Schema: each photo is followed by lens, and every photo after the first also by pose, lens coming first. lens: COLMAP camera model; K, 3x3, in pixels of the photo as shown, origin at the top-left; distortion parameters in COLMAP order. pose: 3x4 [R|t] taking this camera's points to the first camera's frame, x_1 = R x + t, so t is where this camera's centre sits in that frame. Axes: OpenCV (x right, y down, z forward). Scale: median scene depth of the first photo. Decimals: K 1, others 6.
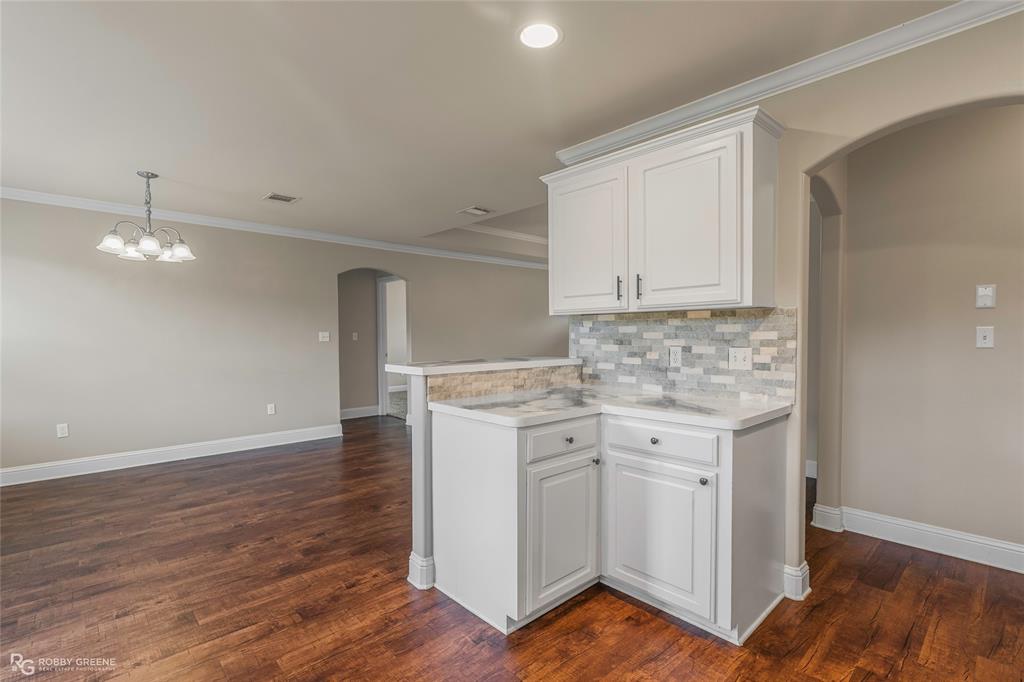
lens RADIAL K [[479.2, 0, 512.0], [0, 479.2, 341.0], [0, 0, 1]] dist [-0.001652, 0.000061]
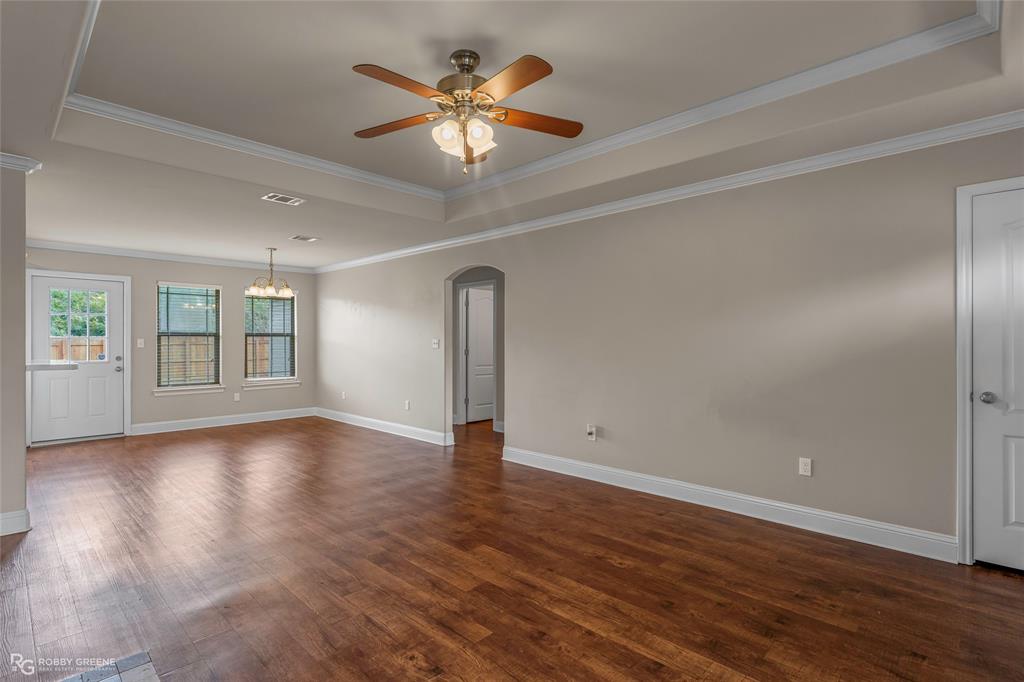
lens RADIAL K [[500.9, 0, 512.0], [0, 500.9, 341.0], [0, 0, 1]] dist [-0.001070, -0.000231]
pose [[0.053681, 0.001193, -0.998557, 1.103985], [-0.012541, 0.999921, 0.000520, -0.025482], [0.998479, 0.012495, 0.053691, 1.780703]]
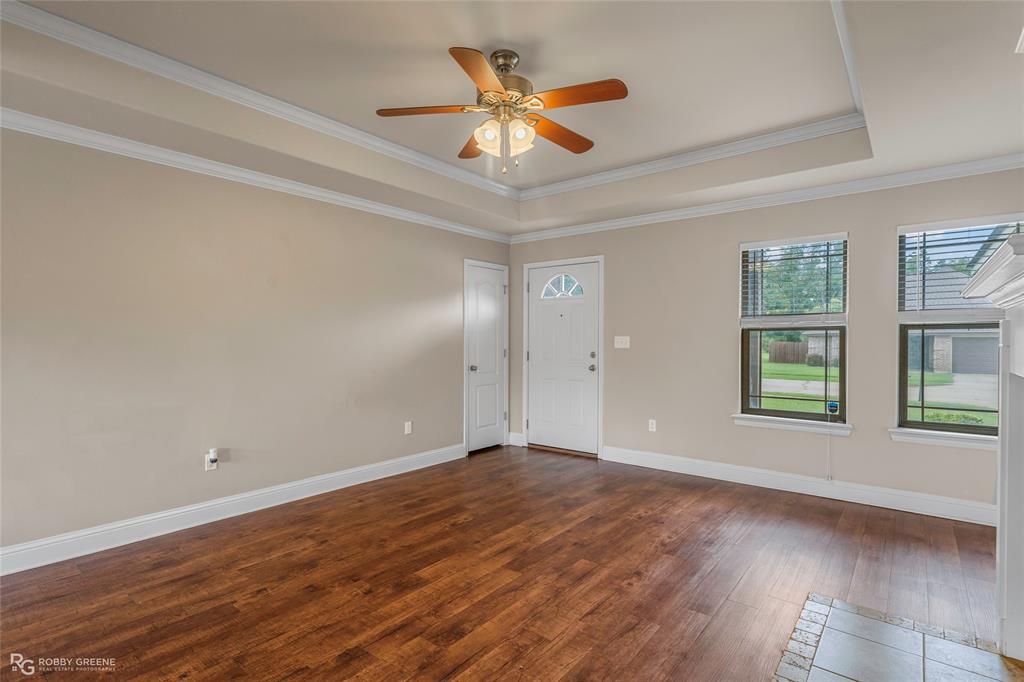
lens RADIAL K [[505.2, 0, 508.2], [0, 505.2, 343.0], [0, 0, 1]] dist [-0.001001, 0.000006]
pose [[0.989974, 0.003422, 0.141208, 0.273727], [-0.002391, 0.999969, -0.007472, -0.012463], [-0.141229, 0.007060, 0.989952, 1.015251]]
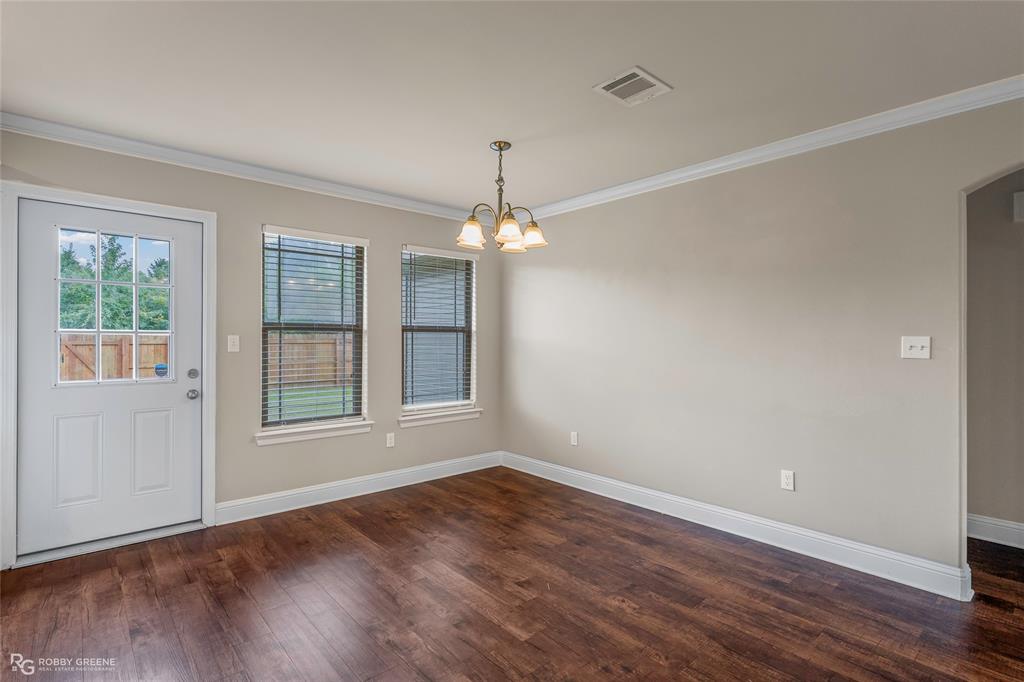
lens RADIAL K [[497.7, 0, 512.0], [0, 497.7, 341.0], [0, 0, 1]] dist [-0.003105, -0.000052]
pose [[-0.026223, 0.002009, -0.999654, 0.095460], [-0.016996, 0.999853, 0.002455, -0.014764], [0.999512, 0.017054, -0.026185, 1.050893]]
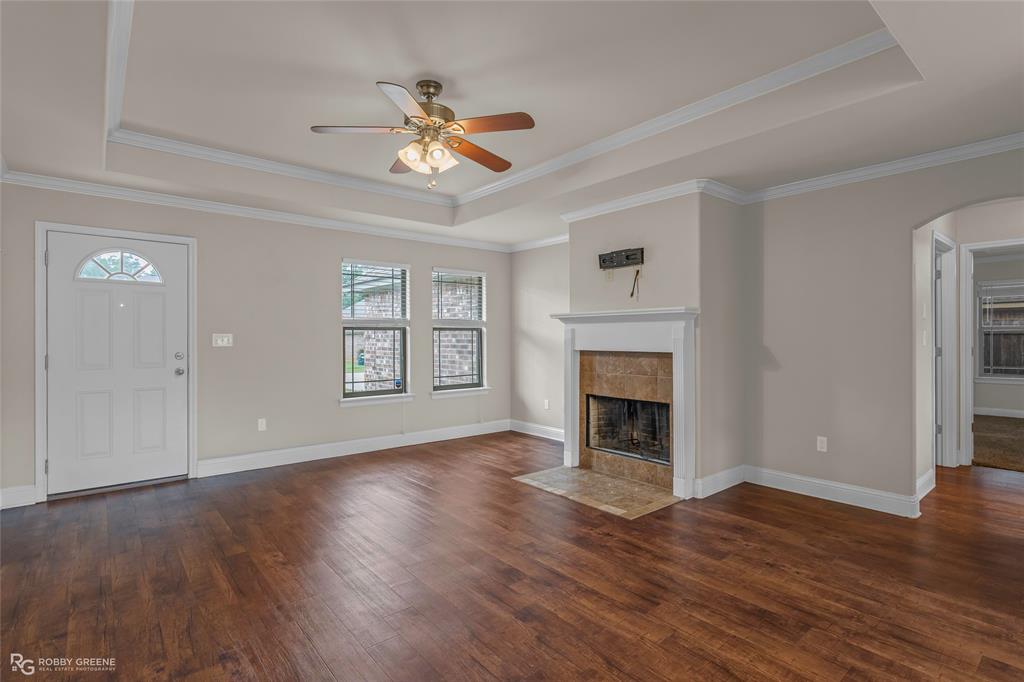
lens RADIAL K [[504.5, 0, 518.3], [0, 504.5, 336.1], [0, 0, 1]] dist [0.001002, 0.000273]
pose [[0.042392, 0.002764, 0.999097, -0.453926], [0.015501, 0.999874, -0.003424, -0.020065], [-0.998981, 0.015632, 0.042344, 1.571738]]
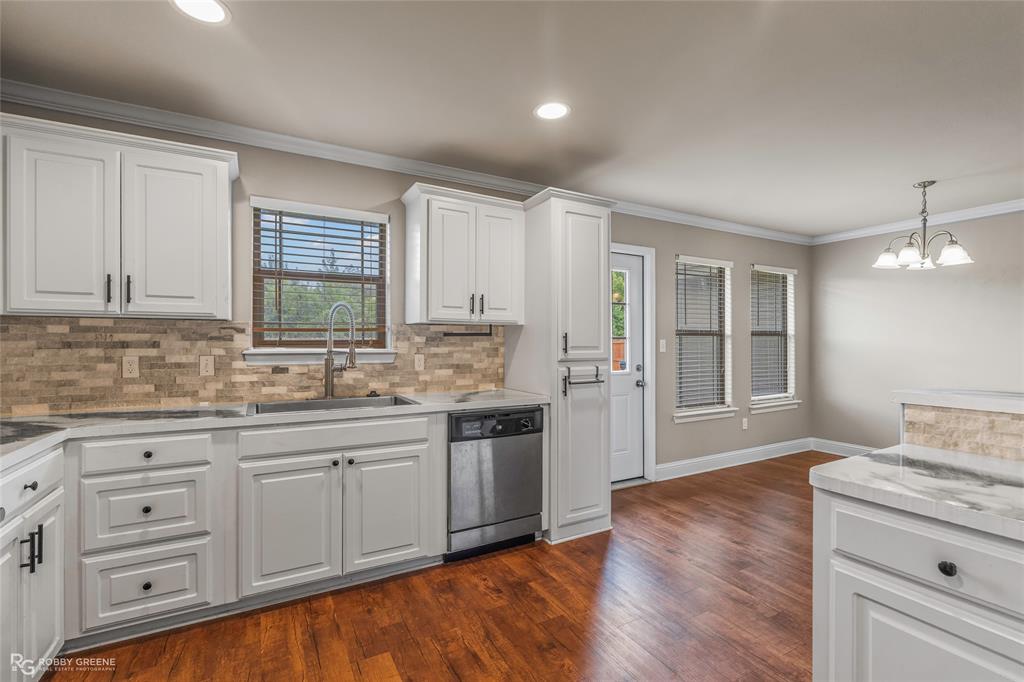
lens RADIAL K [[460.0, 0, 512.0], [0, 460.0, 341.0], [0, 0, 1]] dist [-0.001222, -0.000023]
pose [[-0.243658, -0.001282, -0.969860, 0.389089], [-0.013146, 0.999912, 0.001981, -0.007587], [0.969772, 0.013233, -0.243653, 0.403083]]
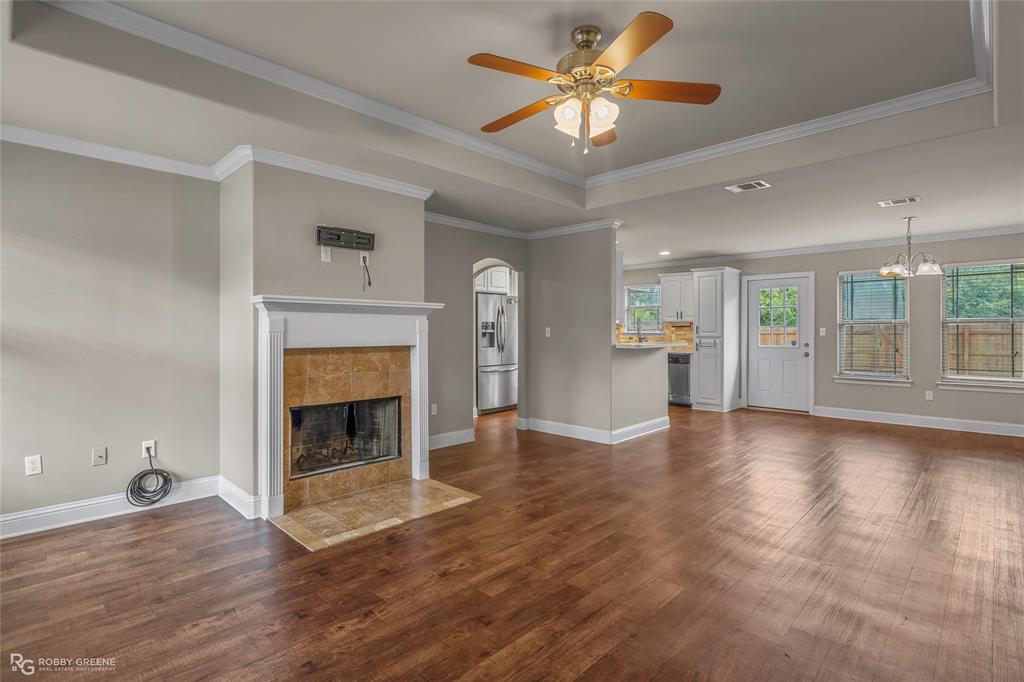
lens RADIAL K [[499.3, 0, 509.3], [0, 499.3, 328.2], [0, 0, 1]] dist [-0.001834, -0.000267]
pose [[-0.998853, 0.001321, -0.047856, 0.512473], [0.000870, 0.999955, 0.009444, -0.032156], [0.047866, 0.009391, -0.998810, 2.441849]]
